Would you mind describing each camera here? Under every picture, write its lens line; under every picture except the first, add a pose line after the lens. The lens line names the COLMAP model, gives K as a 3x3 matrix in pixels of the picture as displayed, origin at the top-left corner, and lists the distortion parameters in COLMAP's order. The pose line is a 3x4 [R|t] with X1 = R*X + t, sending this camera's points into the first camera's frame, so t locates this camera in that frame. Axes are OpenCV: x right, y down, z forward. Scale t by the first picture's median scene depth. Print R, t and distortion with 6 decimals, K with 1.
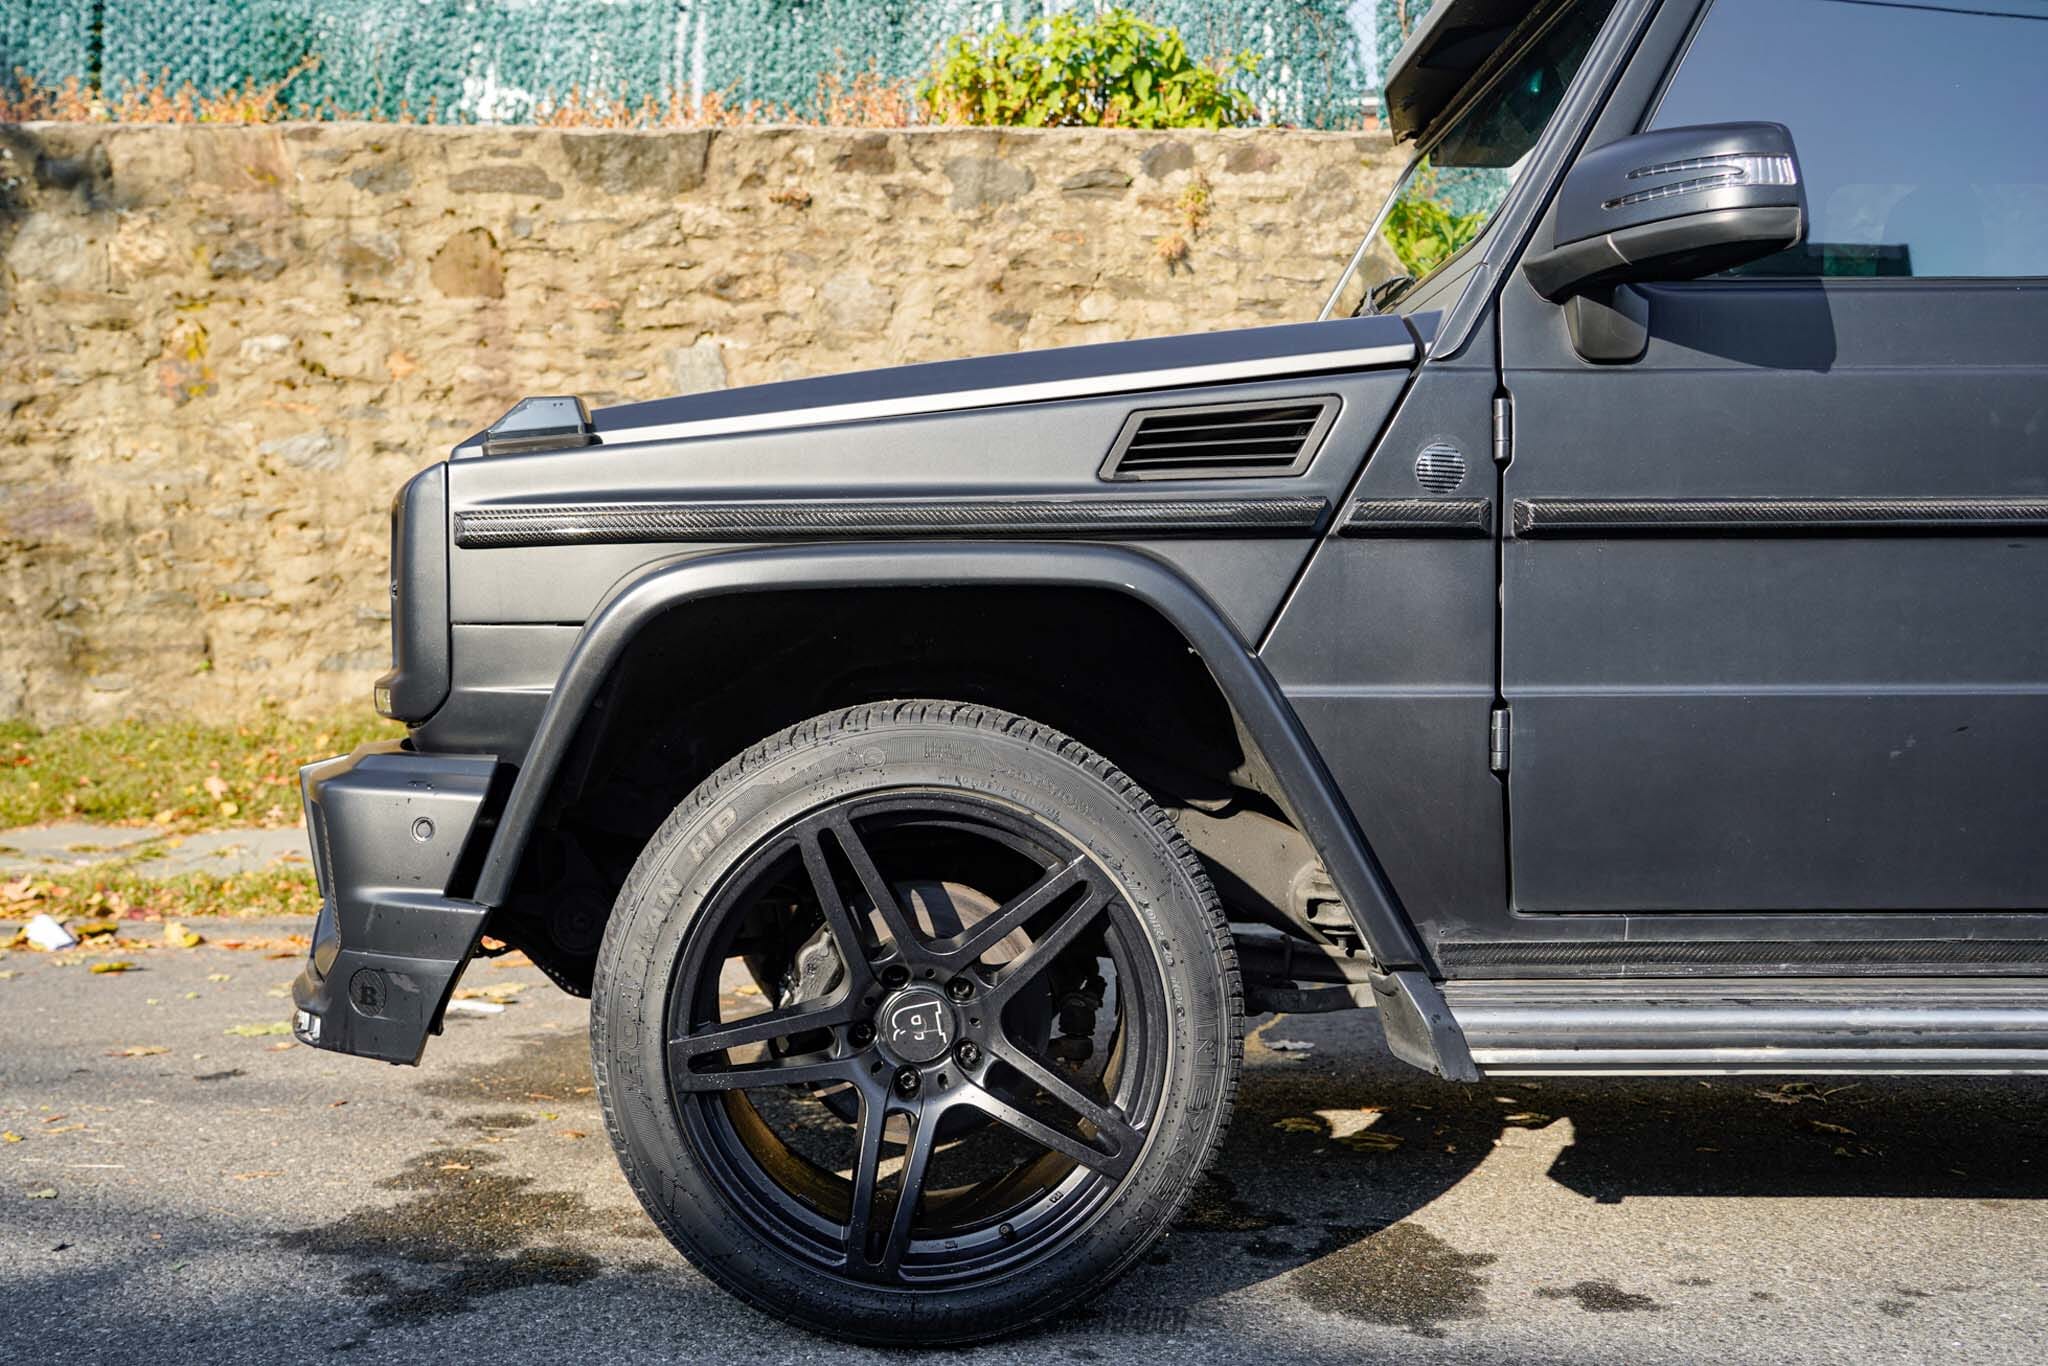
lens RADIAL K [[2000.2, 0, 1024.0], [0, 2000.2, 683.0], [0, 0, 1]] dist [0.006568, 0.064408]
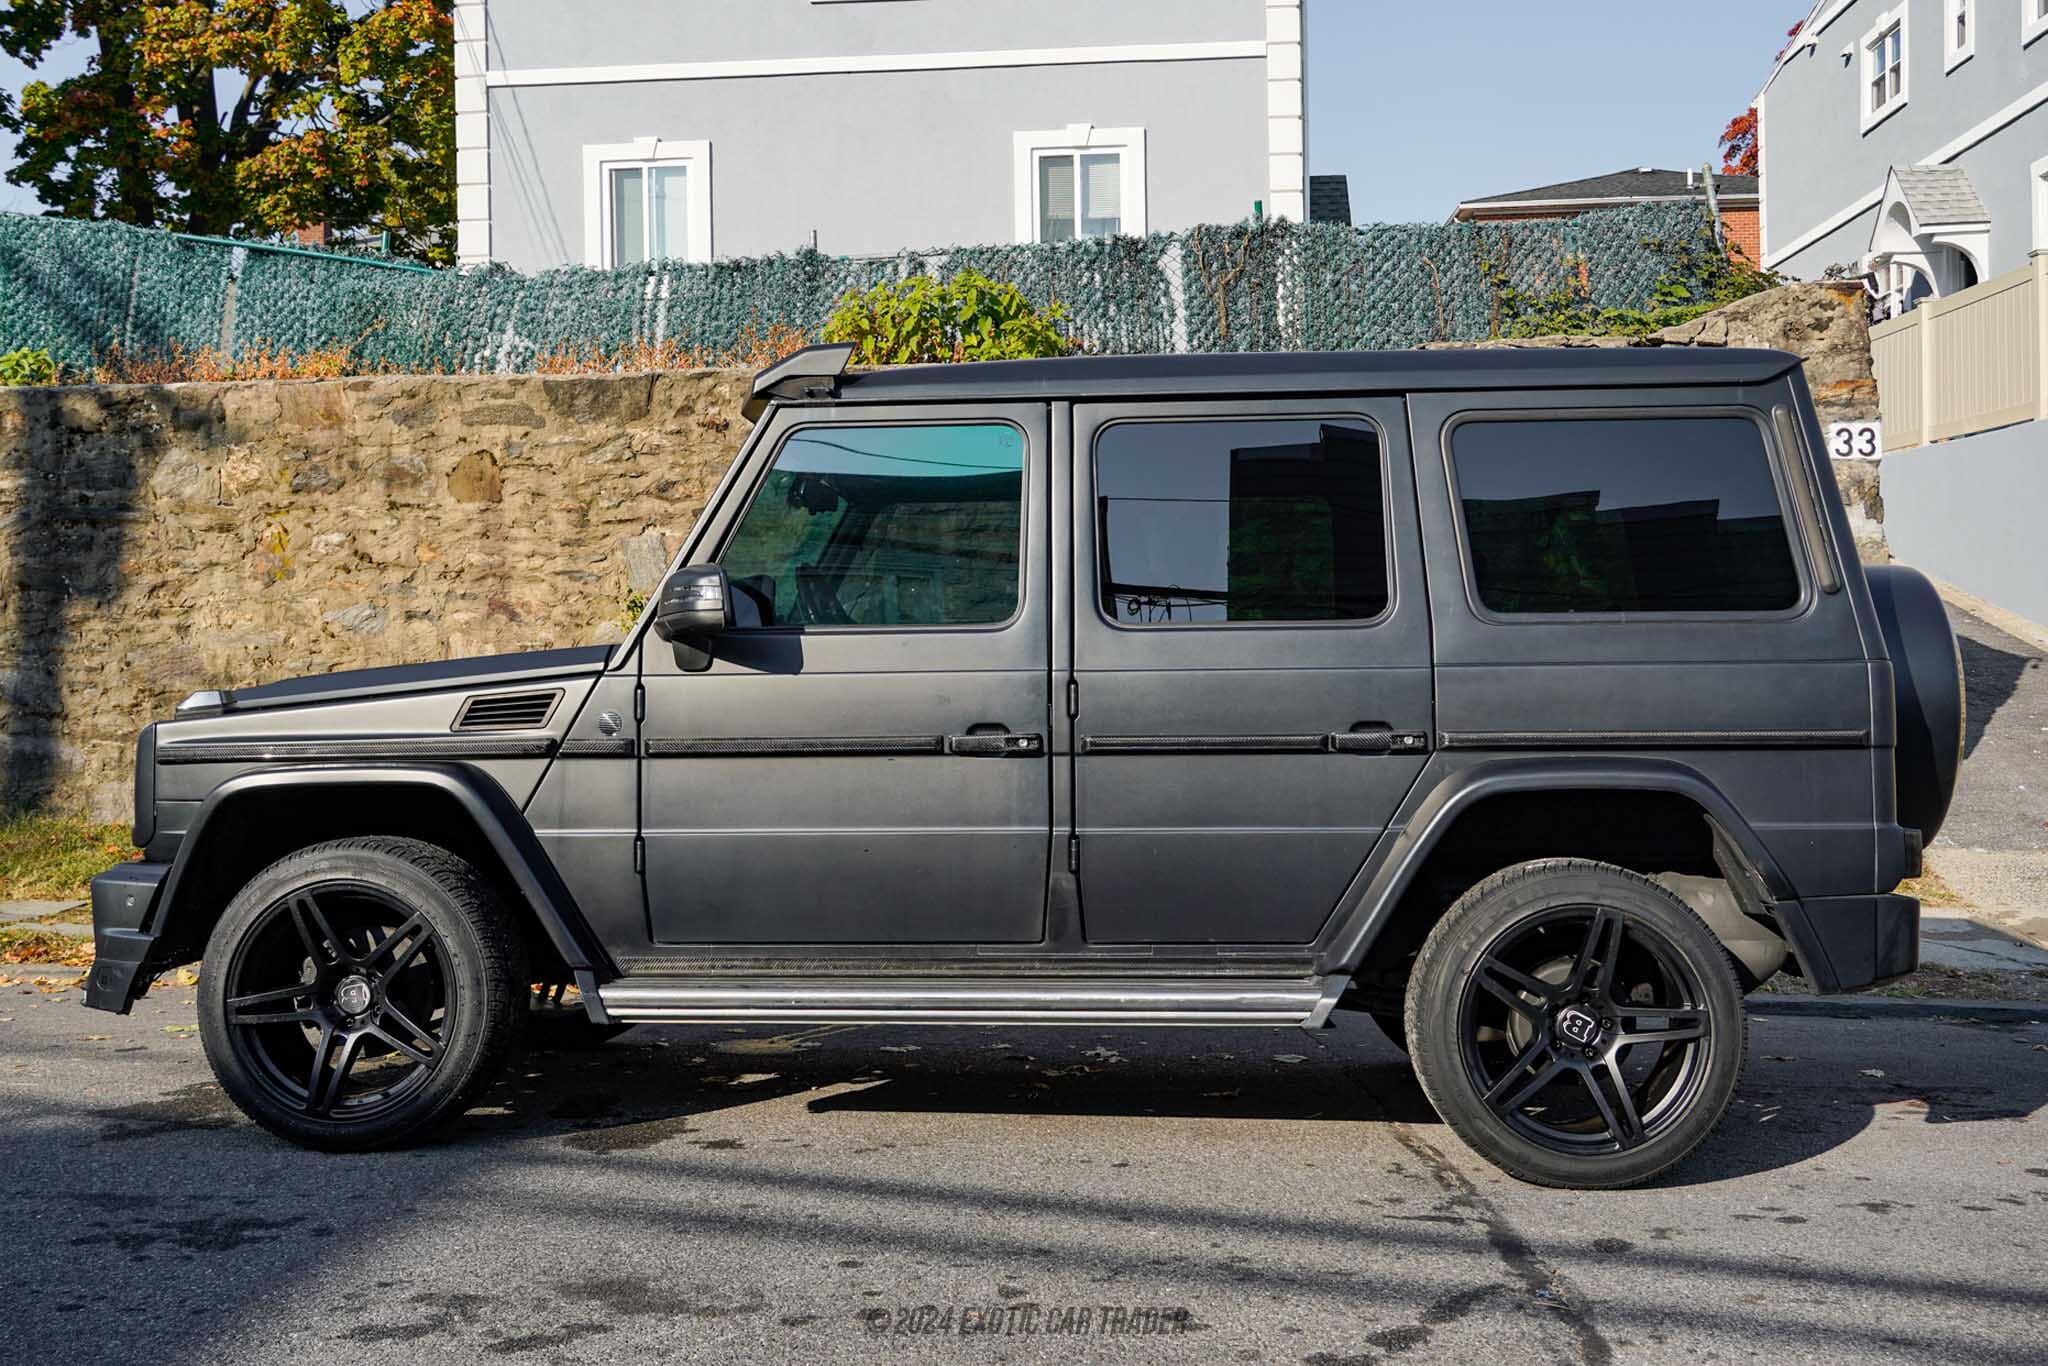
lens RADIAL K [[2030.6, 0, 1049.0], [0, 2030.6, 562.0], [0, 0, 1]] dist [0.002422, 0.019062]
pose [[0.994165, -0.015020, -0.106824, 0.243821], [0.004308, 0.994997, -0.099809, -0.017205], [0.107789, 0.098766, 0.989256, -0.286298]]
